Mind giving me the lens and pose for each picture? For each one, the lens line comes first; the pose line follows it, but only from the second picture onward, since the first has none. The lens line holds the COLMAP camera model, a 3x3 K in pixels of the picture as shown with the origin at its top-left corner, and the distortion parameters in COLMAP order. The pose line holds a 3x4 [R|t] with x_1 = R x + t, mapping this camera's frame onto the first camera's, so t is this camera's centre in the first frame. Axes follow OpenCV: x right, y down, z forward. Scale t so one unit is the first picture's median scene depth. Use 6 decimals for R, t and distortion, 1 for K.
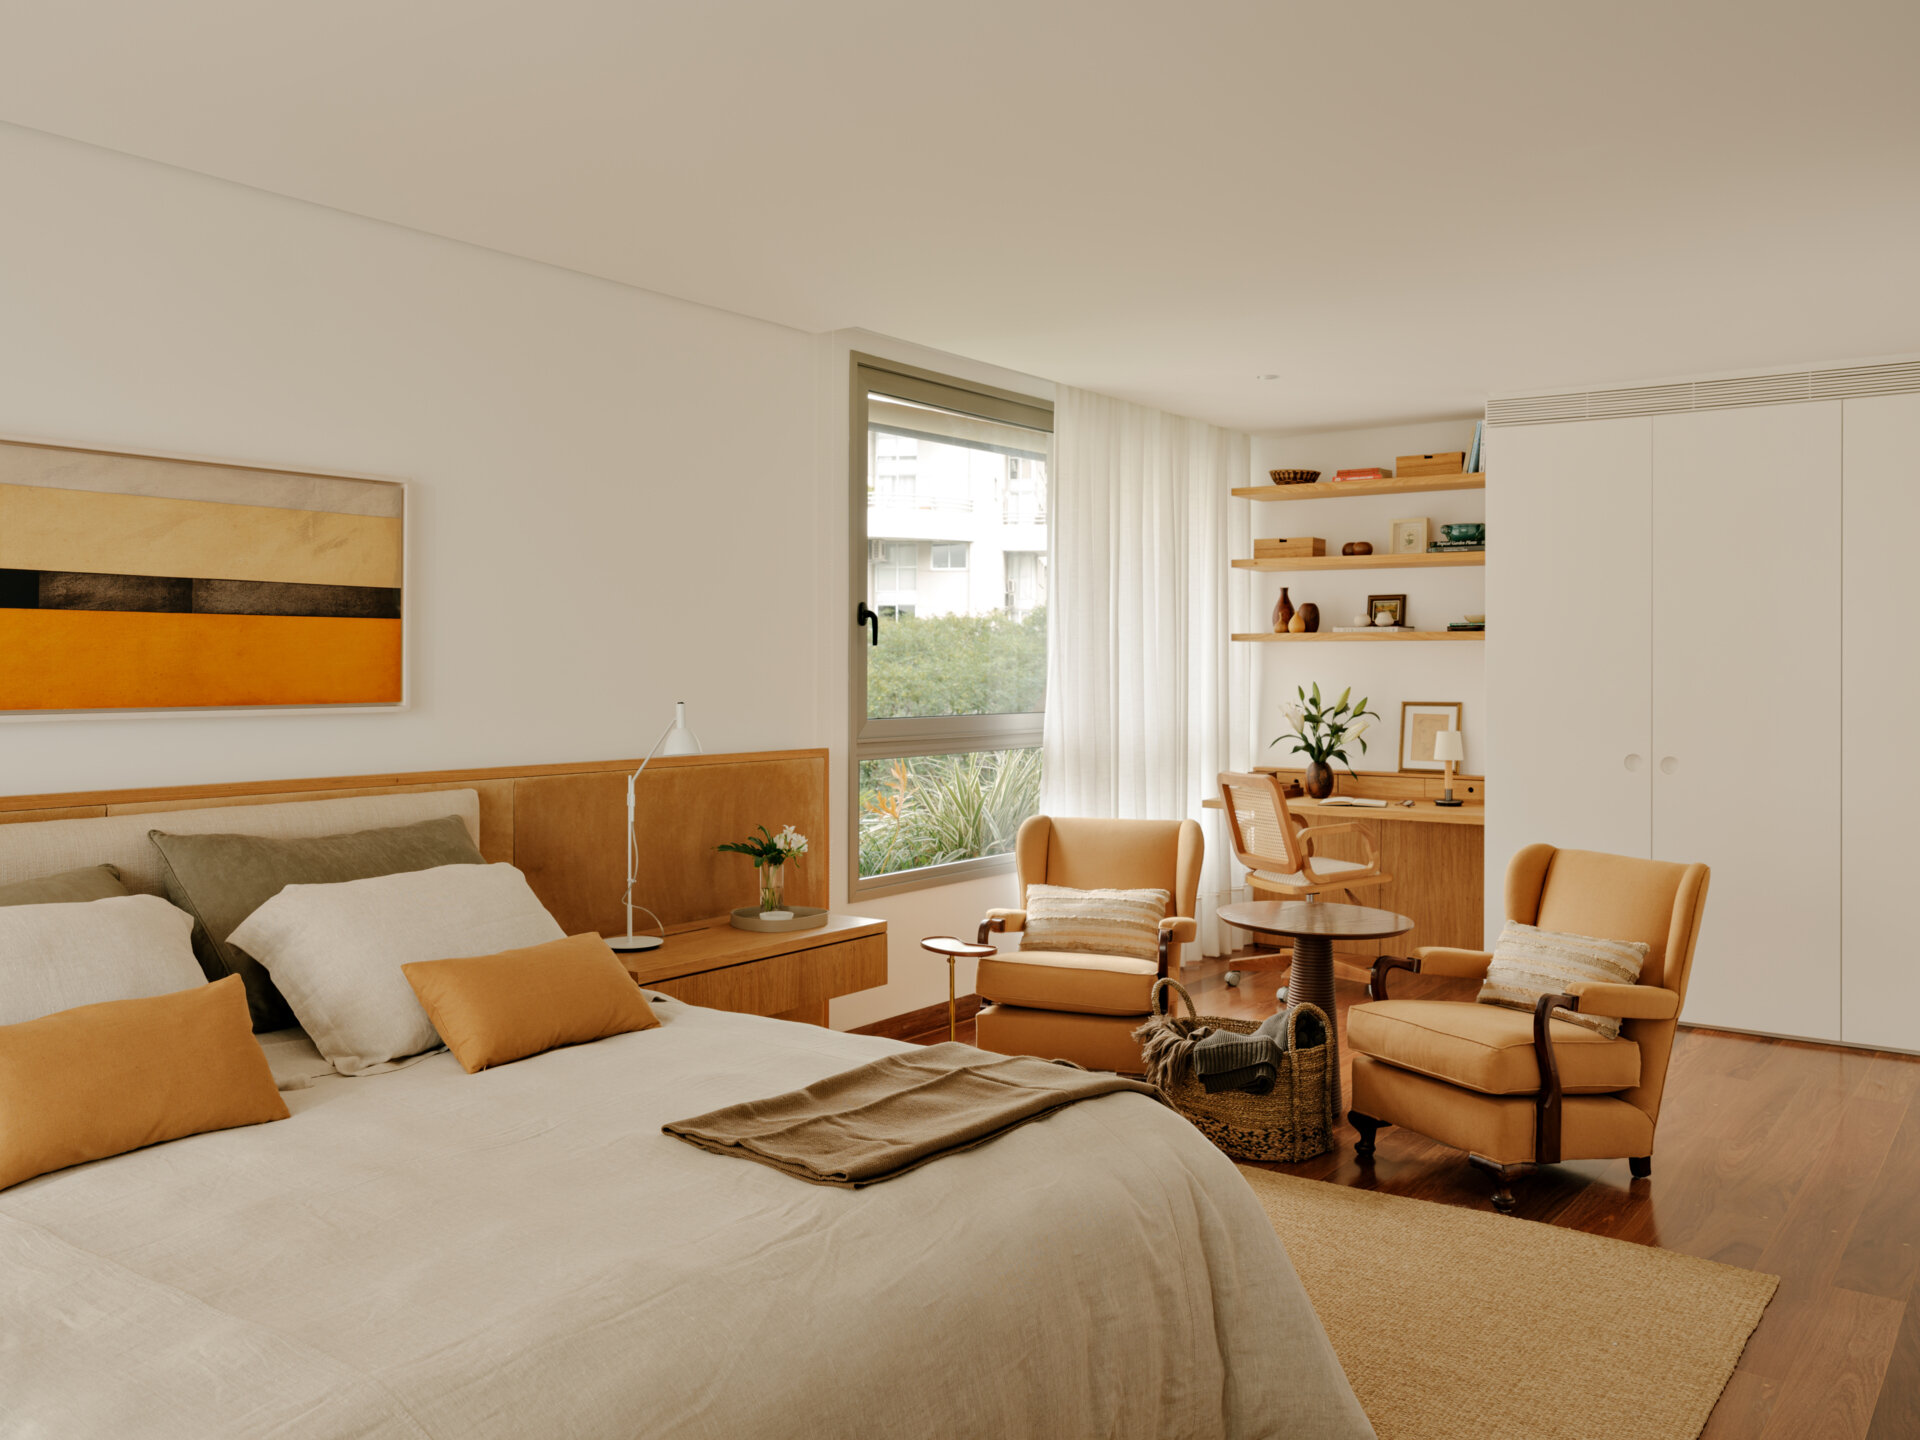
lens RADIAL K [[1741.3, 0, 962.0], [0, 1741.3, 684.1], [0, 0, 1]] dist [0.004597, 0.008280]
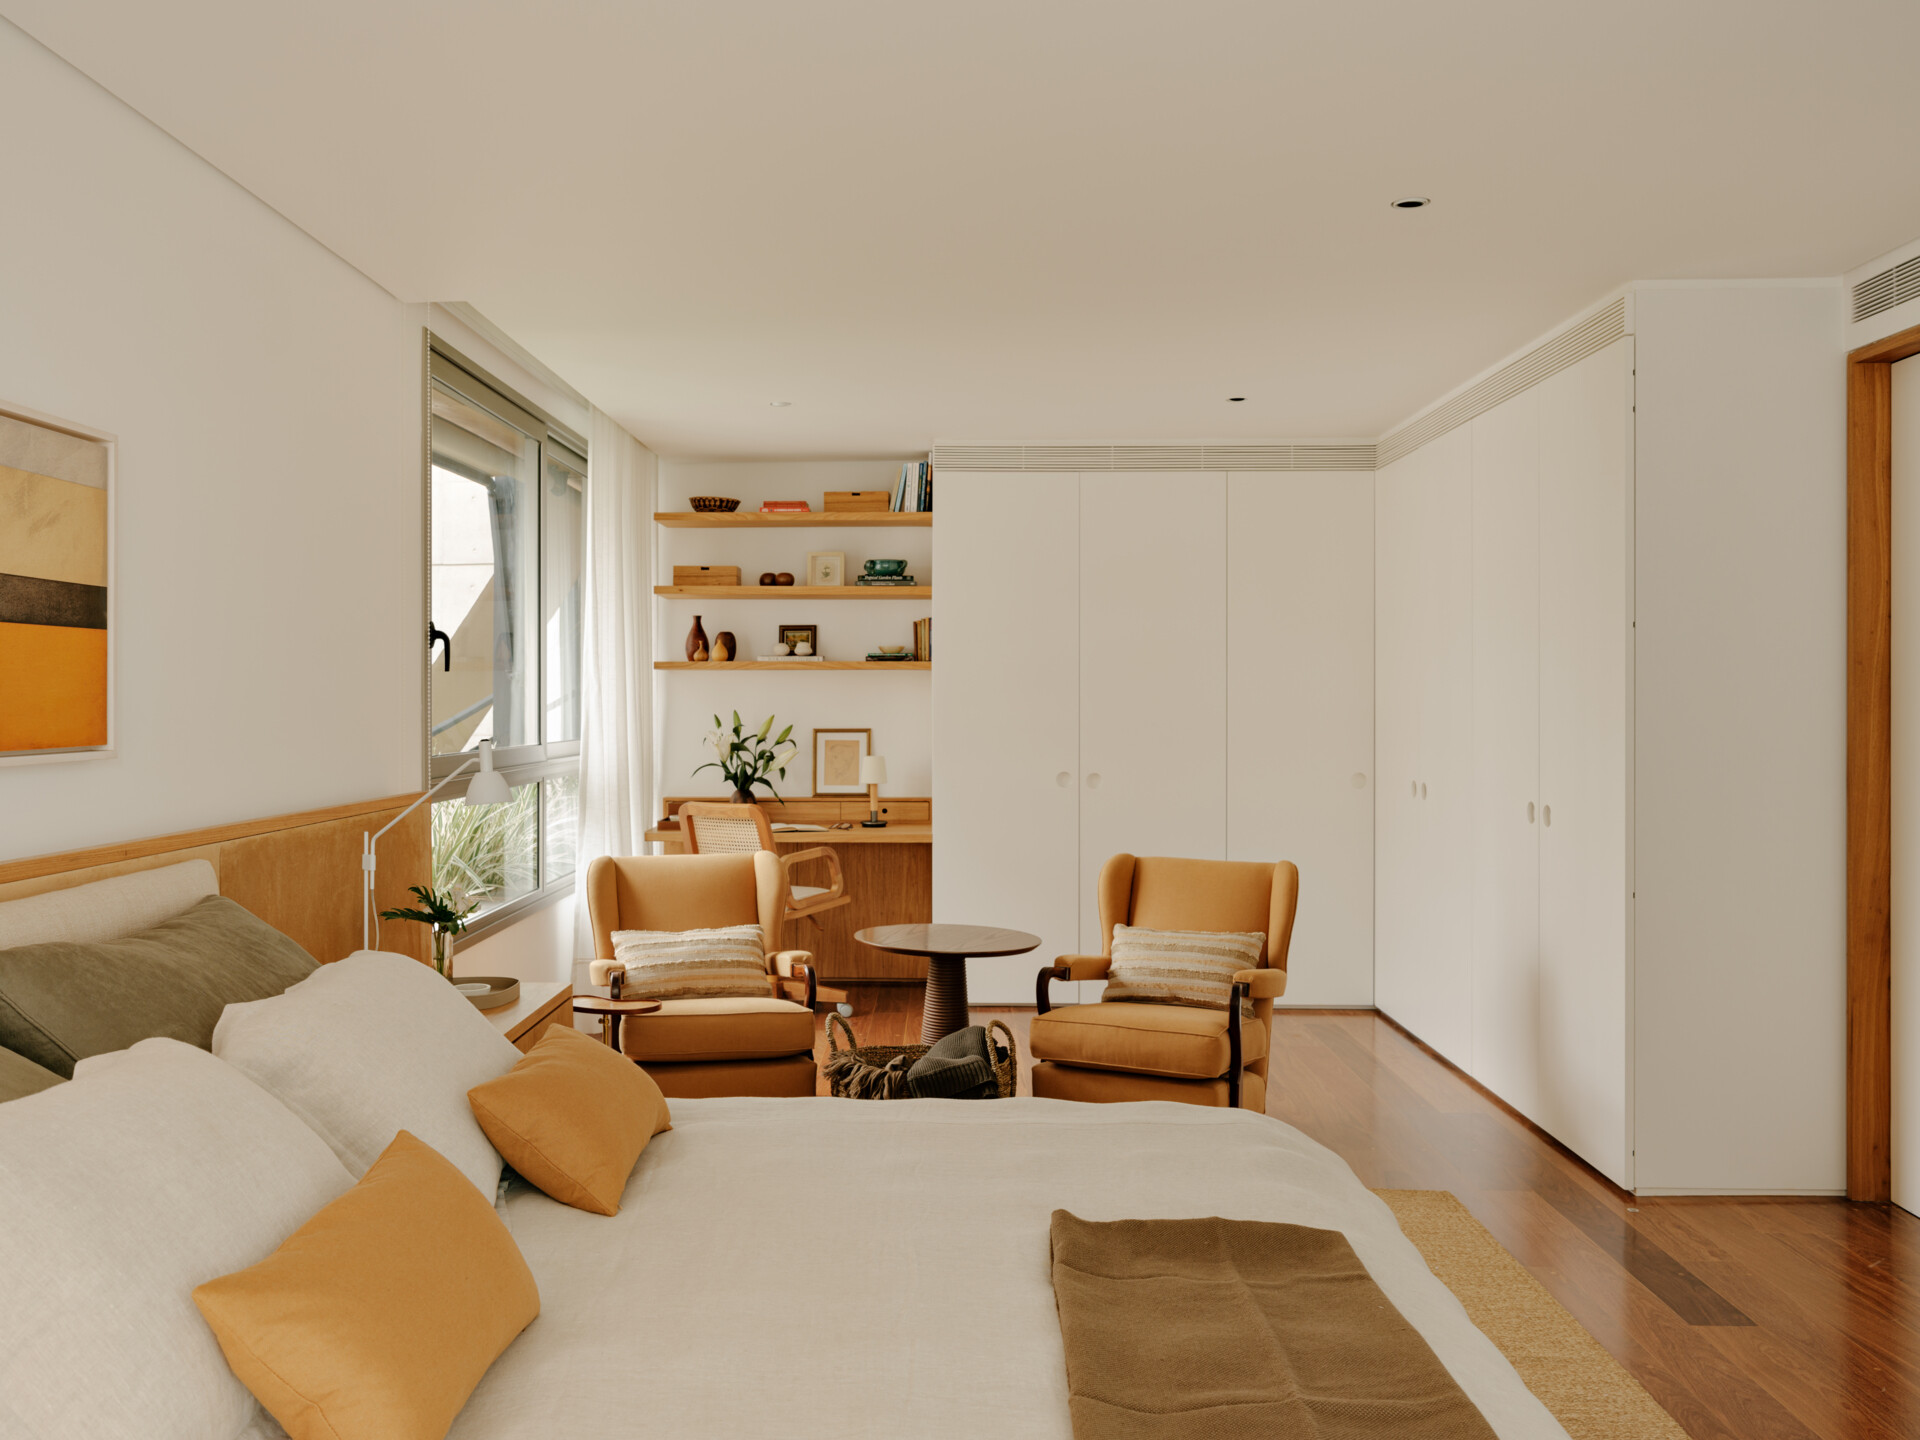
lens RADIAL K [[1697.5, 0, 962.3], [0, 1697.5, 747.6], [0, 0, 1]] dist [-0.002333, 0.006257]
pose [[0.804339, -0.020321, 0.593822, -0.288177], [0.008453, 0.999705, 0.022760, -0.001018], [-0.594110, -0.013287, 0.804274, 0.141152]]
